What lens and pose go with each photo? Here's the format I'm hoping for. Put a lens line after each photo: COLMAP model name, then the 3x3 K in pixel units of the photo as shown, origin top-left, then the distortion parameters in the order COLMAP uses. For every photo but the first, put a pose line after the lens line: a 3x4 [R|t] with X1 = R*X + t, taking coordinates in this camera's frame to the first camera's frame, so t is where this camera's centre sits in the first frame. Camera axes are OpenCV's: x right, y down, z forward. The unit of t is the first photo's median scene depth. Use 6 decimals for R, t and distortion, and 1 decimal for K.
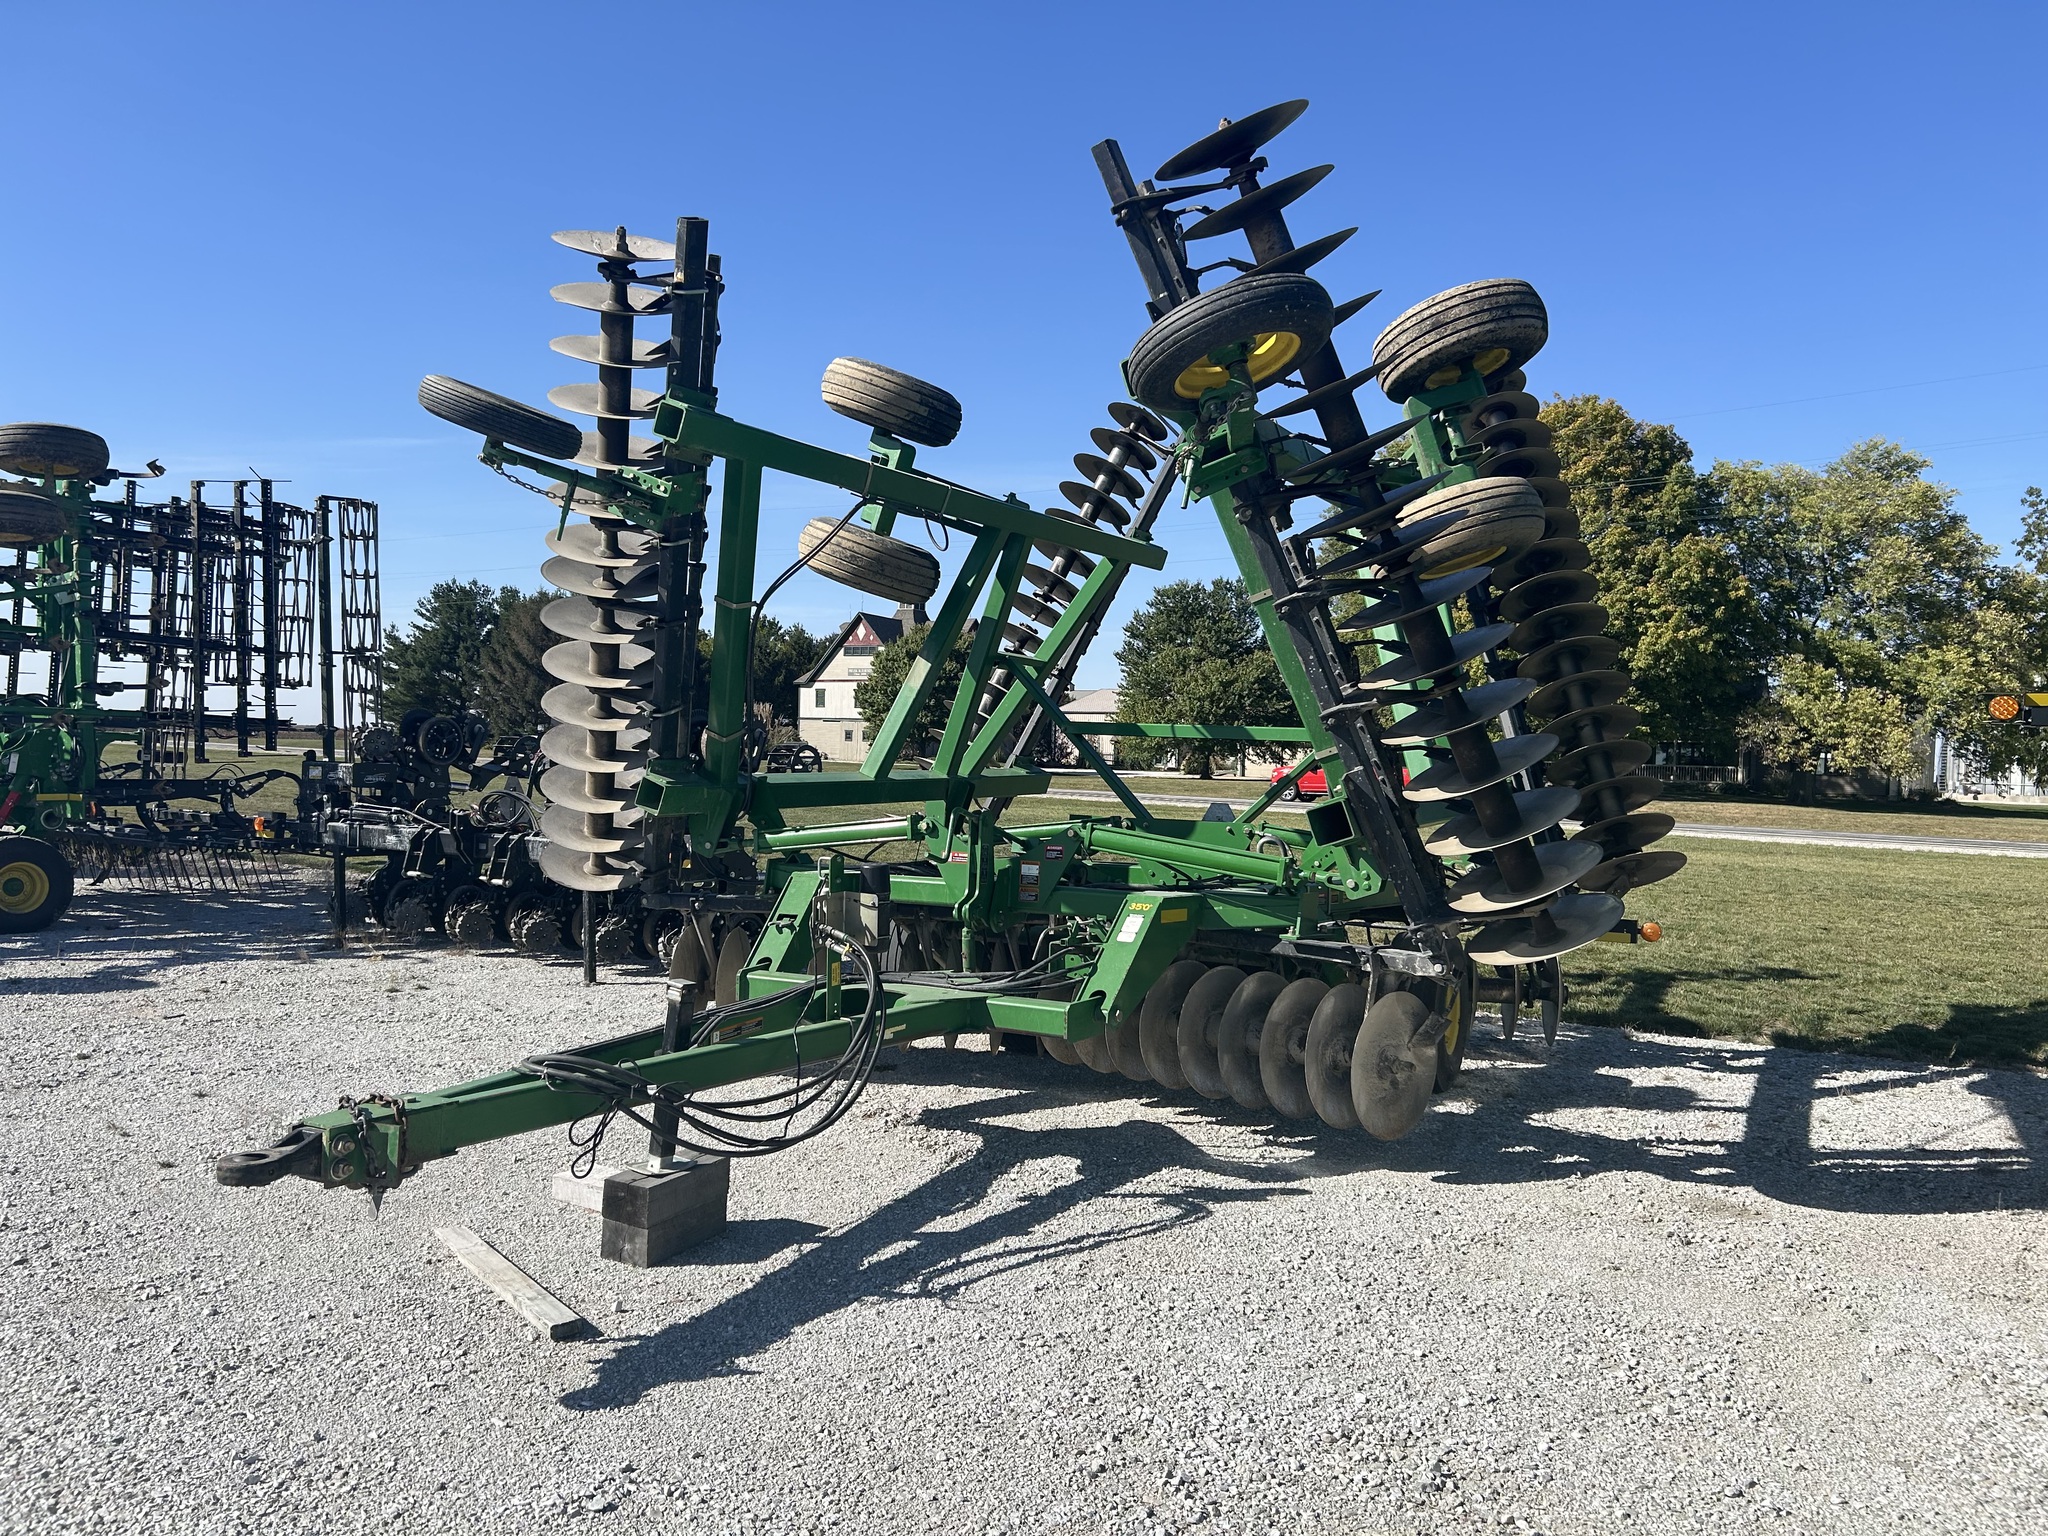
lens RADIAL K [[1524.4, 0, 1021.9], [0, 1524.4, 774.0], [0, 0, 1]] dist [0.033871, -0.035974]
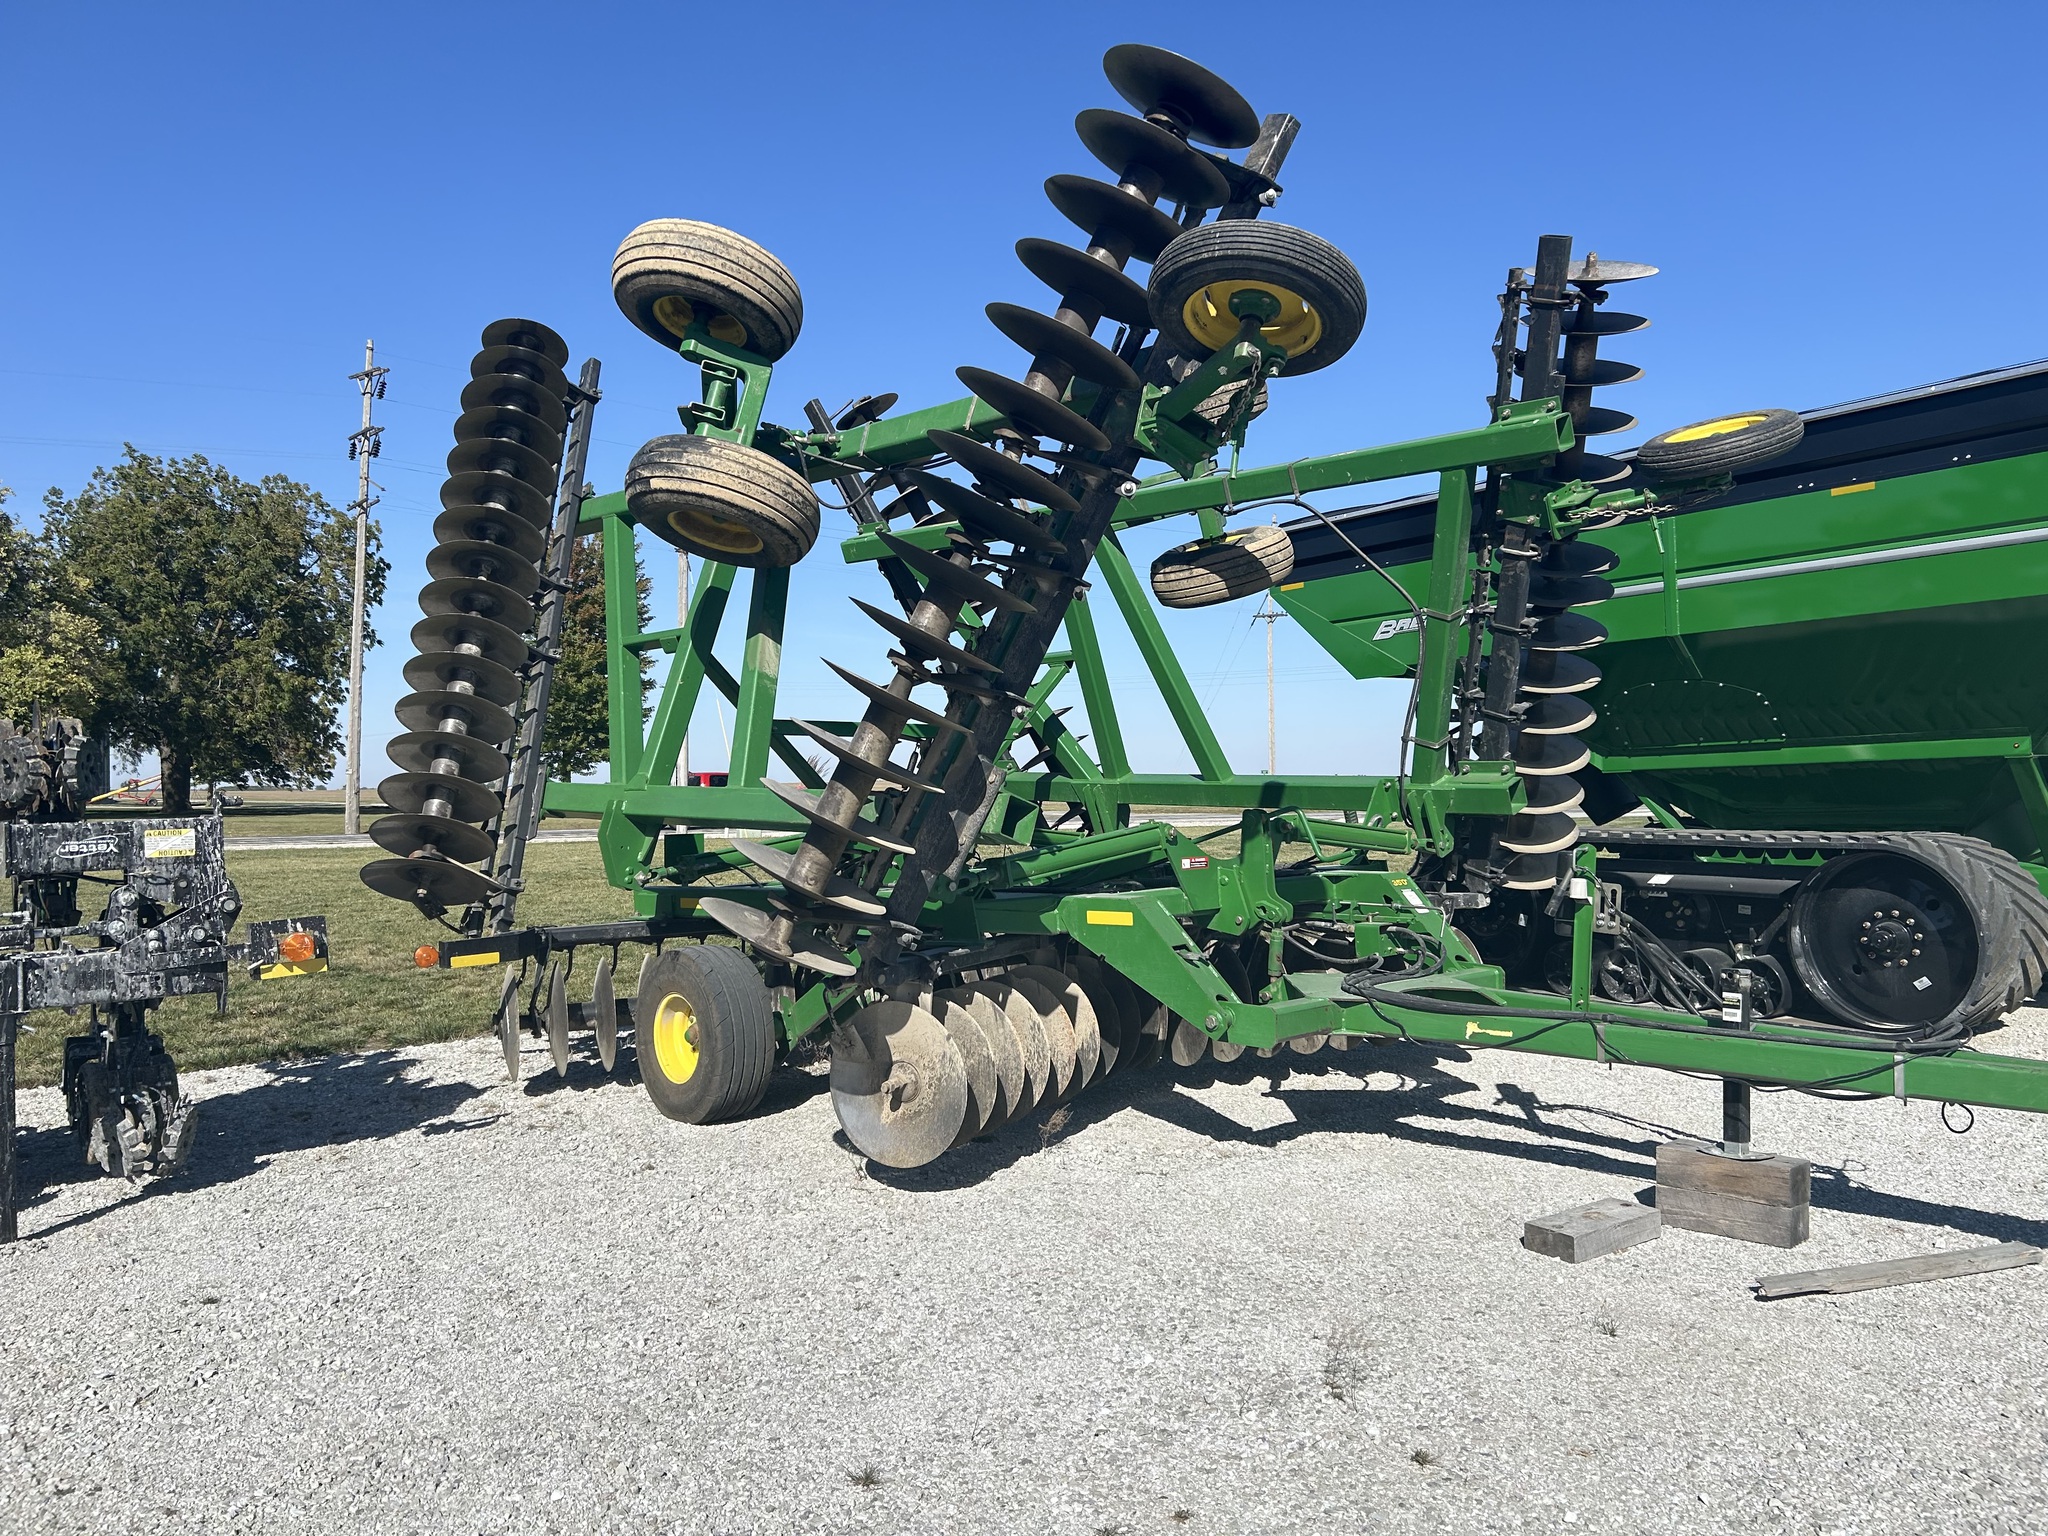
lens RADIAL K [[1524.4, 0, 1029.0], [0, 1524.4, 769.4], [0, 0, 1]] dist [0.033871, -0.035974]
pose [[0.338229, -0.028868, 0.940621, -0.098926], [0.033669, 0.999261, 0.018560, -0.002435], [-0.940461, 0.025392, 0.338951, 0.079328]]
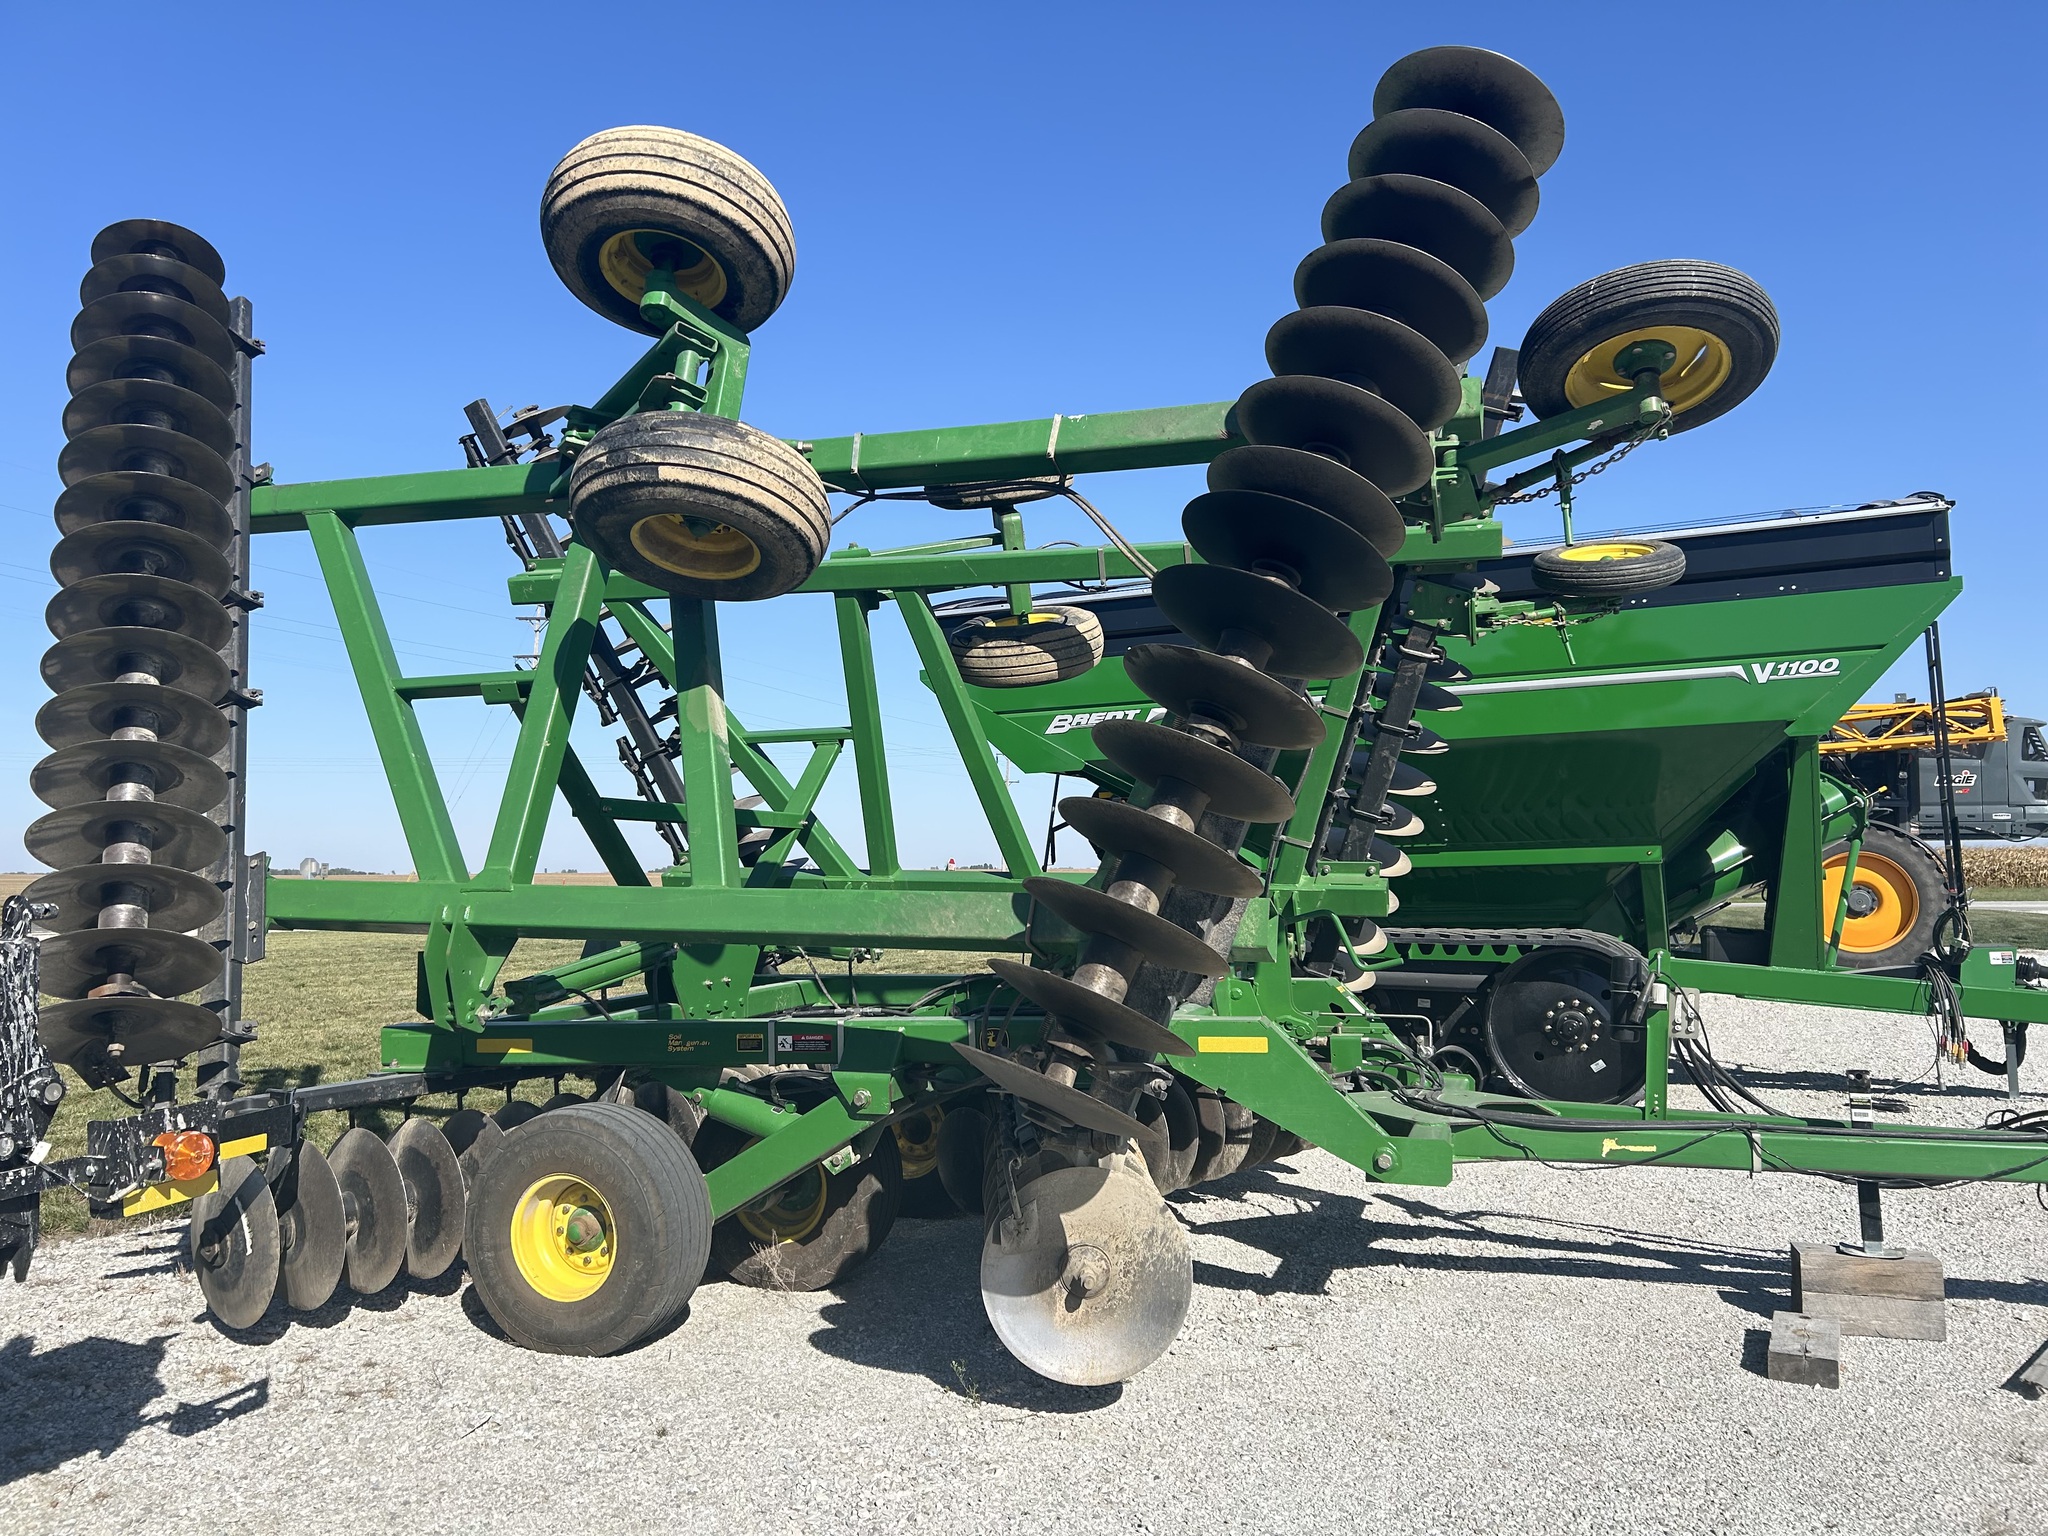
lens RADIAL K [[1524.4, 0, 1012.7], [0, 1524.4, 767.3], [0, 0, 1]] dist [0.033871, -0.035974]
pose [[-0.142423, 0.034469, 0.989206, -0.088174], [0.011077, 0.999386, -0.033229, -0.003267], [-0.989744, 0.006225, -0.142718, 0.125033]]
